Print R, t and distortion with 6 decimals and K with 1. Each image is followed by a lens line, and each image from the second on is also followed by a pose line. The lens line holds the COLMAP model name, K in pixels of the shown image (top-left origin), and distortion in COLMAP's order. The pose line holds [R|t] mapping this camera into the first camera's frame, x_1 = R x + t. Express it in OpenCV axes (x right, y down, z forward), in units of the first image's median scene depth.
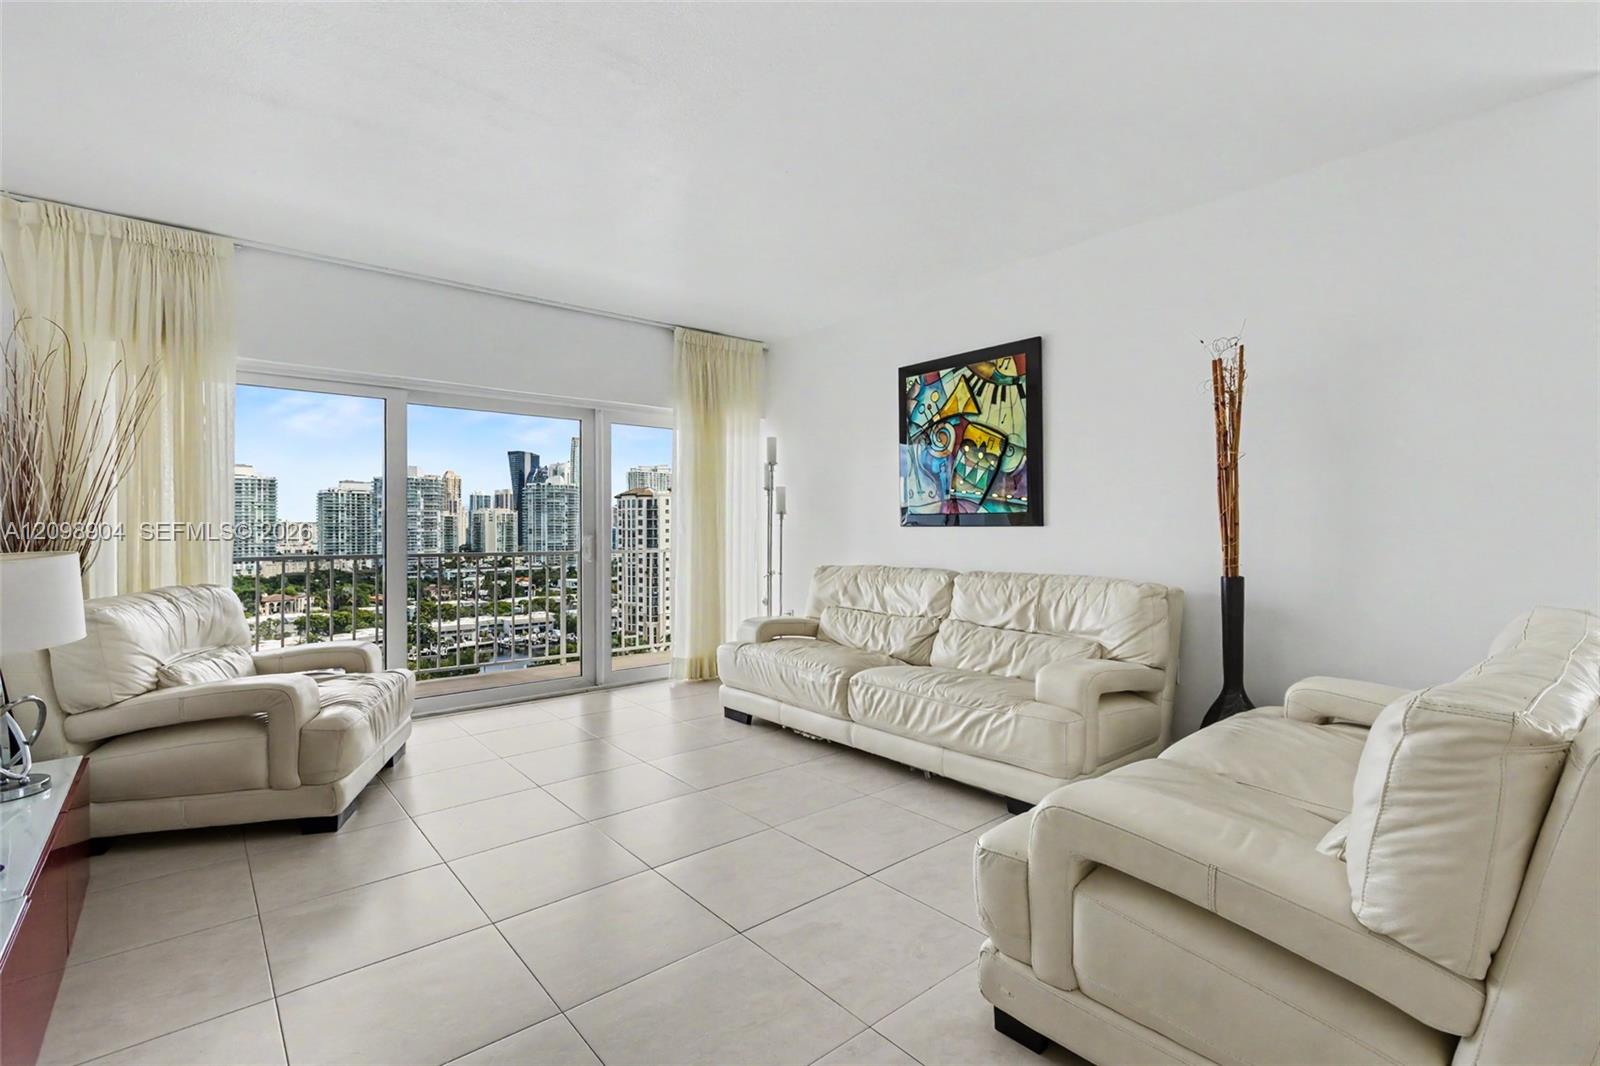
lens RADIAL K [[732.1, 0, 805.9], [0, 732.1, 527.6], [0, 0, 1]] dist [0.007693, -0.001980]
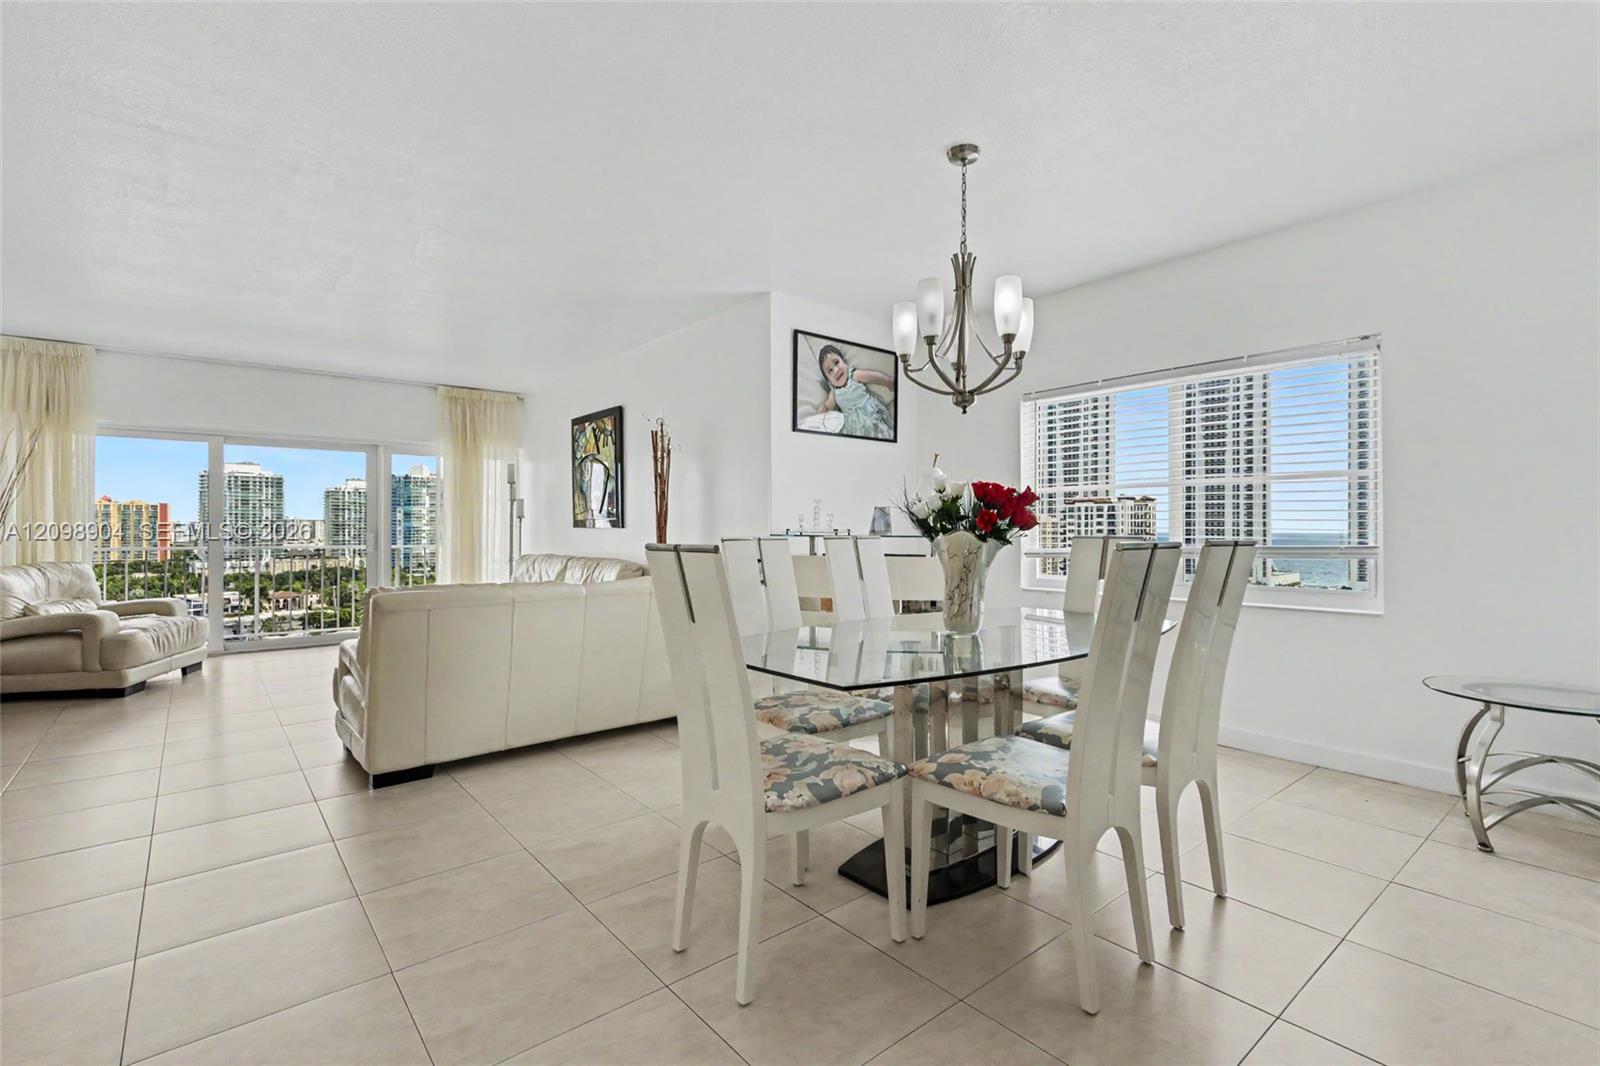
lens RADIAL K [[732.1, 0, 805.9], [0, 732.1, 527.6], [0, 0, 1]] dist [0.007693, -0.001980]
pose [[0.999966, 0.003668, -0.007418, 0.674757], [-0.003662, 0.999993, 0.000878, -0.005258], [0.007421, -0.000850, 0.999972, -0.508749]]
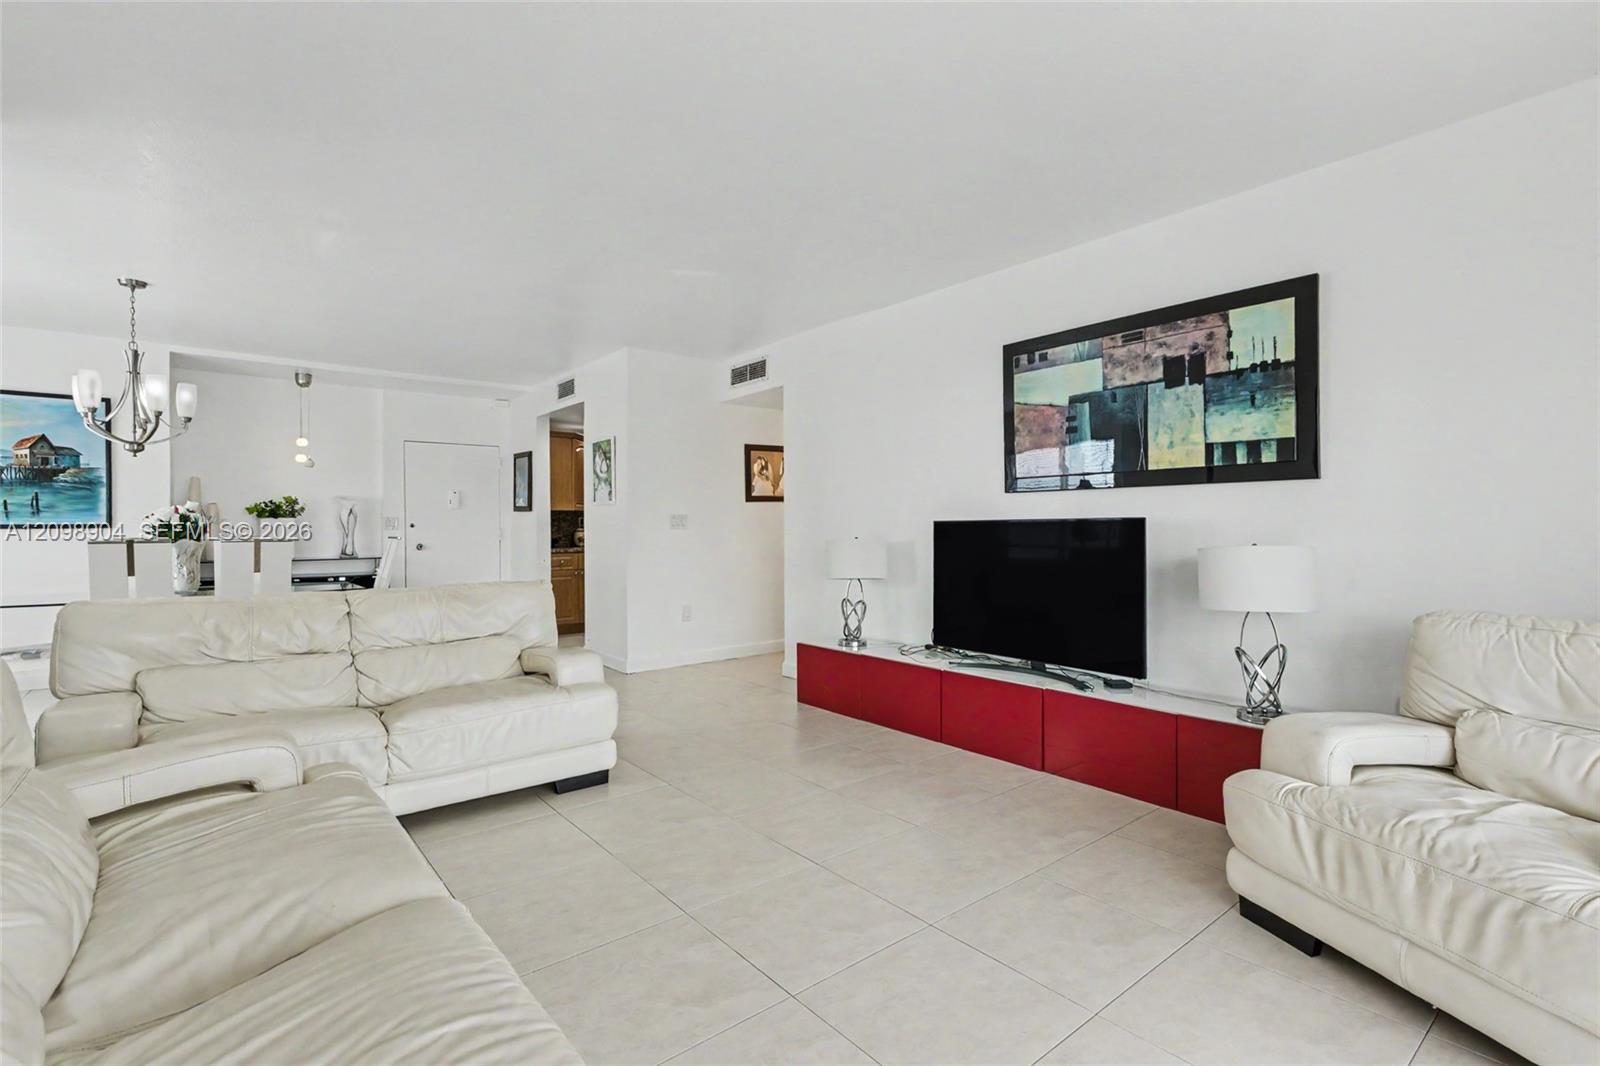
lens RADIAL K [[738.6, 0, 805.3], [0, 738.6, 530.2], [0, 0, 1]] dist [0.008403, -0.004350]
pose [[-0.999817, 0.009193, 0.016802, -0.125026], [0.009227, 0.999956, 0.001963, -0.001846], [-0.016783, 0.002118, -0.999857, 1.171930]]
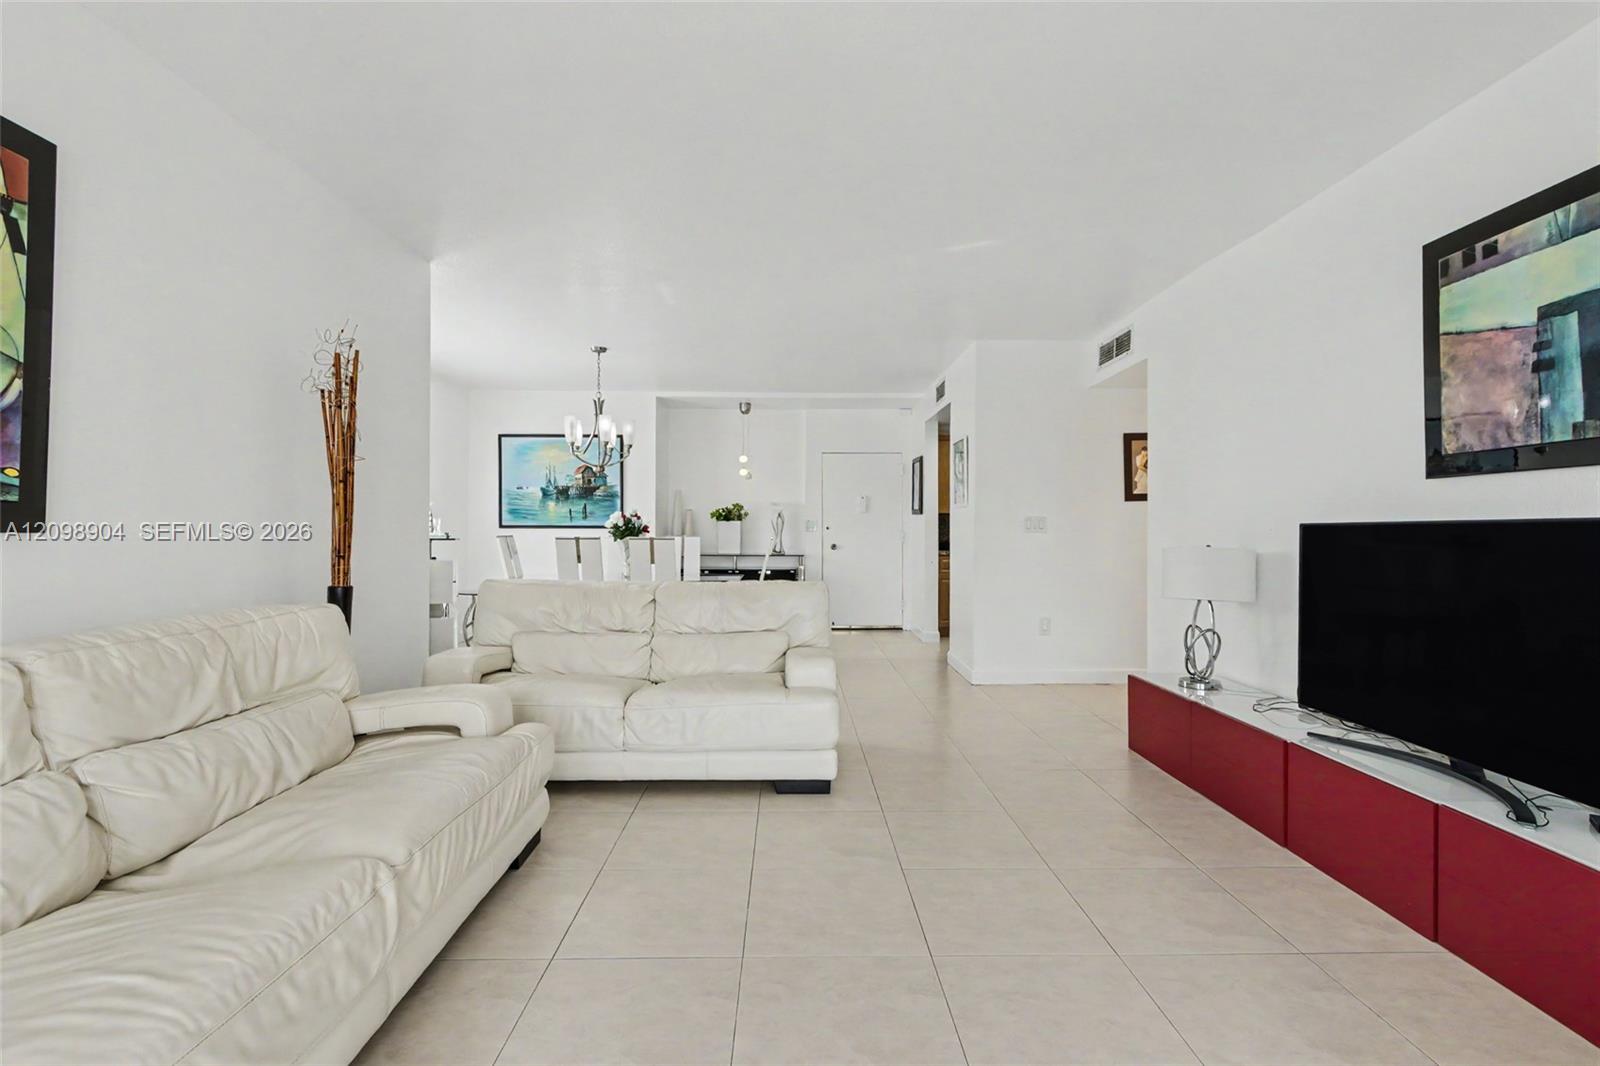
lens RADIAL K [[730.4, 0, 804.6], [0, 730.4, 529.6], [0, 0, 1]] dist [0.005167, -0.001898]
pose [[-0.776742, 0.003277, 0.629810, -0.353509], [-0.000585, 0.999982, -0.005924, -0.000886], [-0.629818, -0.004970, -0.776727, 0.990491]]
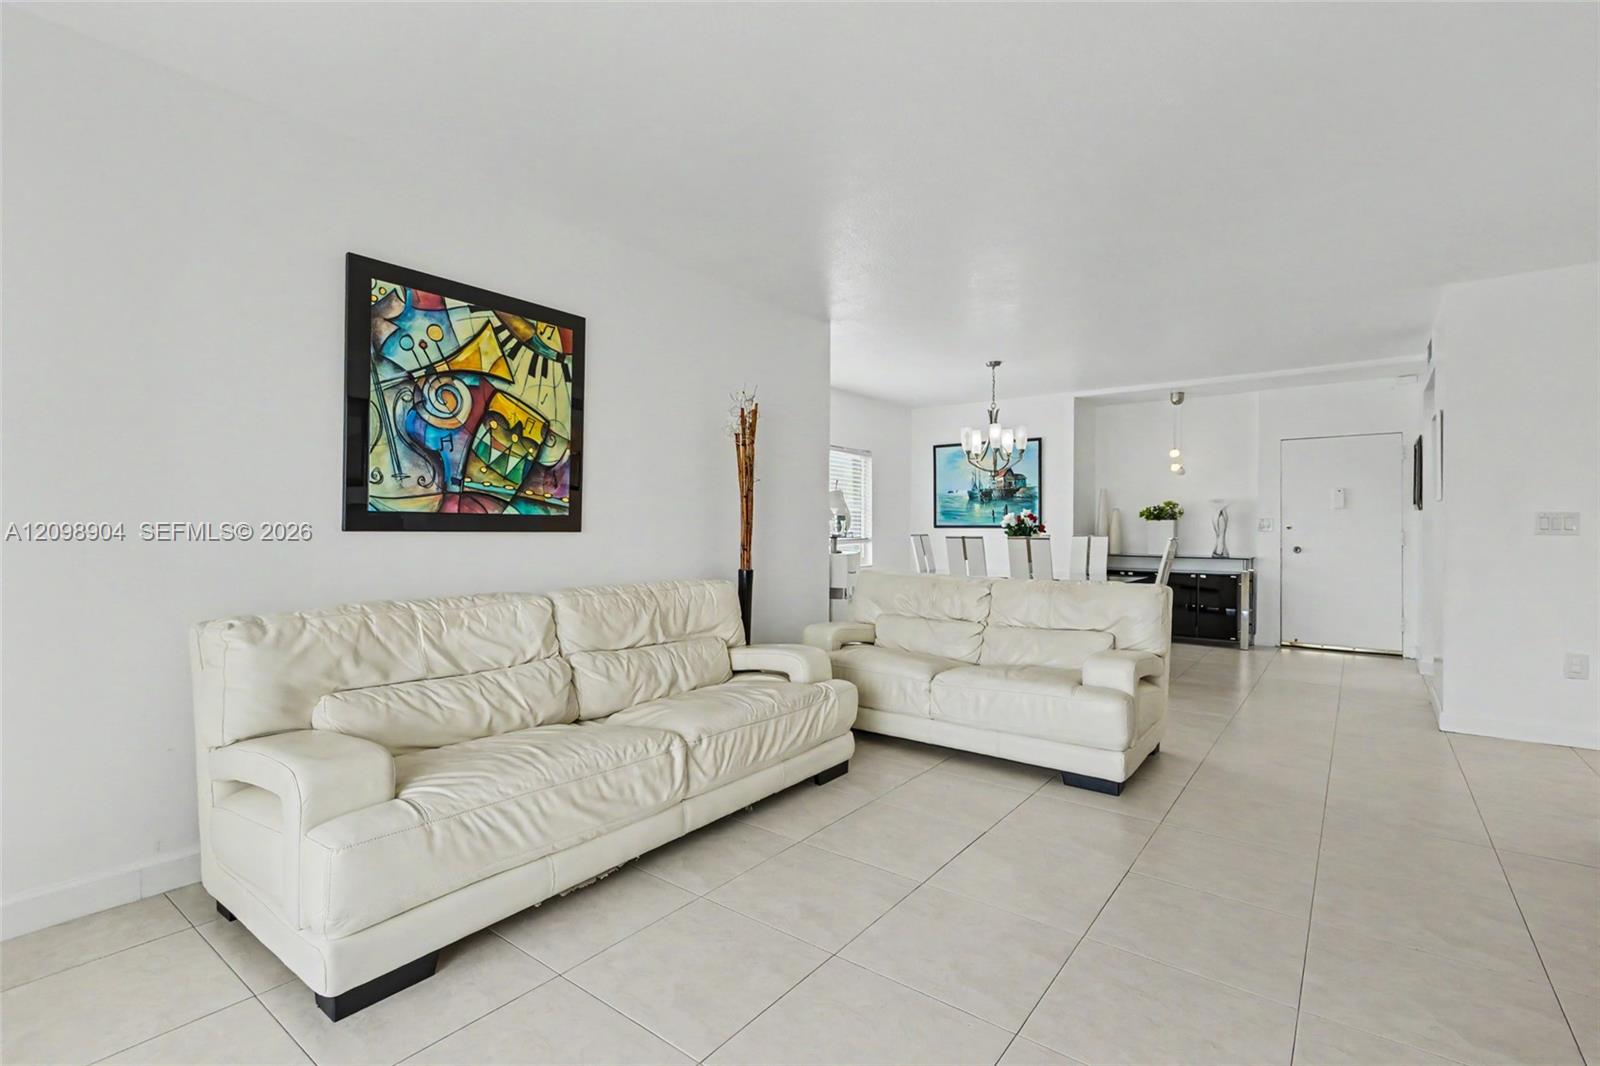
lens RADIAL K [[732.1, 0, 805.9], [0, 732.1, 527.6], [0, 0, 1]] dist [0.007693, -0.001980]
pose [[-0.218833, 0.003482, 0.975756, -0.563979], [-0.004937, 0.999977, -0.004675, -0.003927], [-0.975750, -0.005841, -0.218811, 0.867378]]
